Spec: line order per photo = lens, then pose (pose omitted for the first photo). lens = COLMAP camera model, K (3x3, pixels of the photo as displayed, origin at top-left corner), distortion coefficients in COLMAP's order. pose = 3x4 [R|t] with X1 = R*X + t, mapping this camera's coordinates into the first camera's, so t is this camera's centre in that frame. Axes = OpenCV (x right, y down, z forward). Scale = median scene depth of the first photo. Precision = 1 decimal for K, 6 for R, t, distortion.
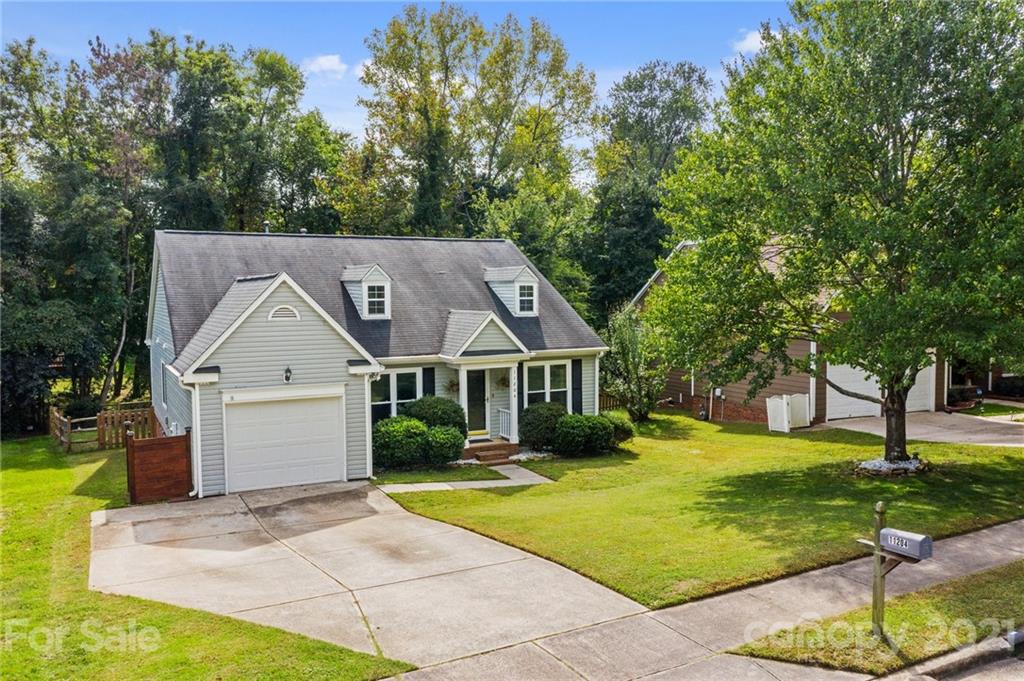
lens RADIAL K [[798.1, 0, 512.0], [0, 798.1, 340.5], [0, 0, 1]] dist [-0.011565, 0.000332]
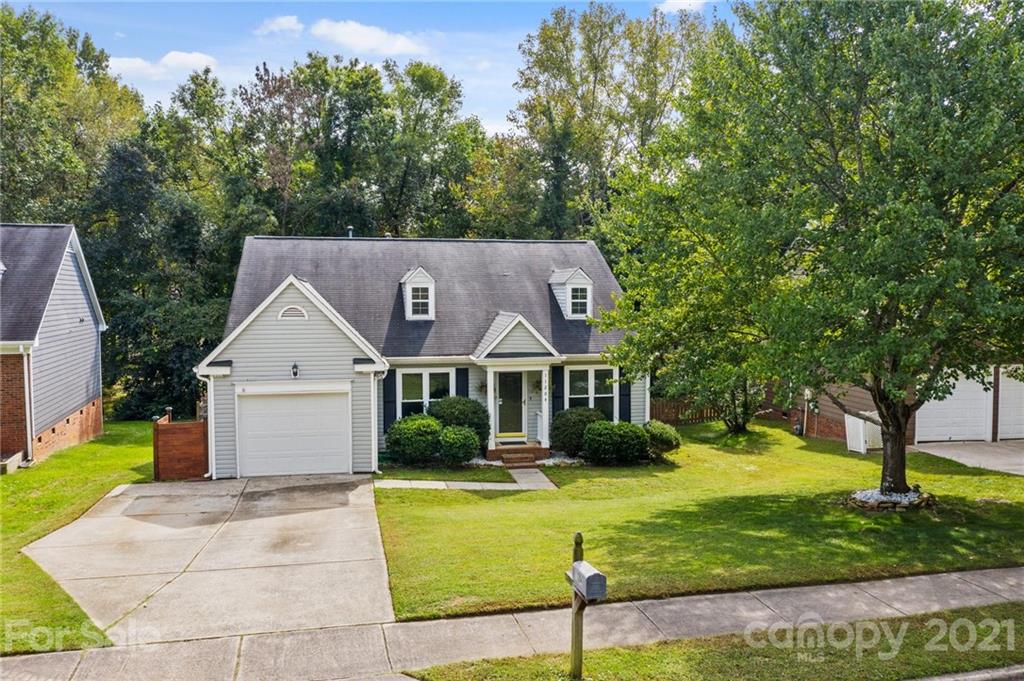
lens RADIAL K [[798.1, 0, 512.0], [0, 798.1, 340.5], [0, 0, 1]] dist [-0.011565, 0.000332]
pose [[0.961821, 0.022410, -0.272759, 0.233131], [-0.022517, 0.999743, 0.002738, -0.005476], [0.272750, 0.003508, 0.962079, 0.038856]]
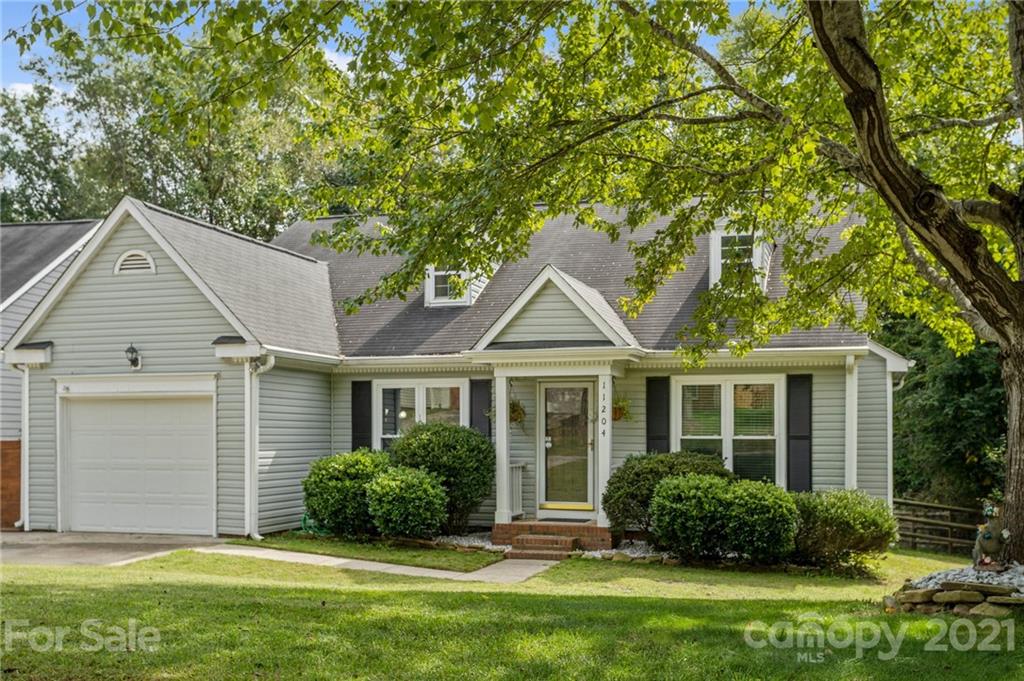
lens RADIAL K [[1068.6, 0, 527.6], [0, 1068.6, 439.6], [0, 0, 1]] dist [0.010283, 0.012692]
pose [[0.718704, 0.013464, -0.695186, 0.444202], [-0.046646, 0.998494, -0.028886, 0.096354], [0.693749, 0.053188, 0.718250, 0.482612]]
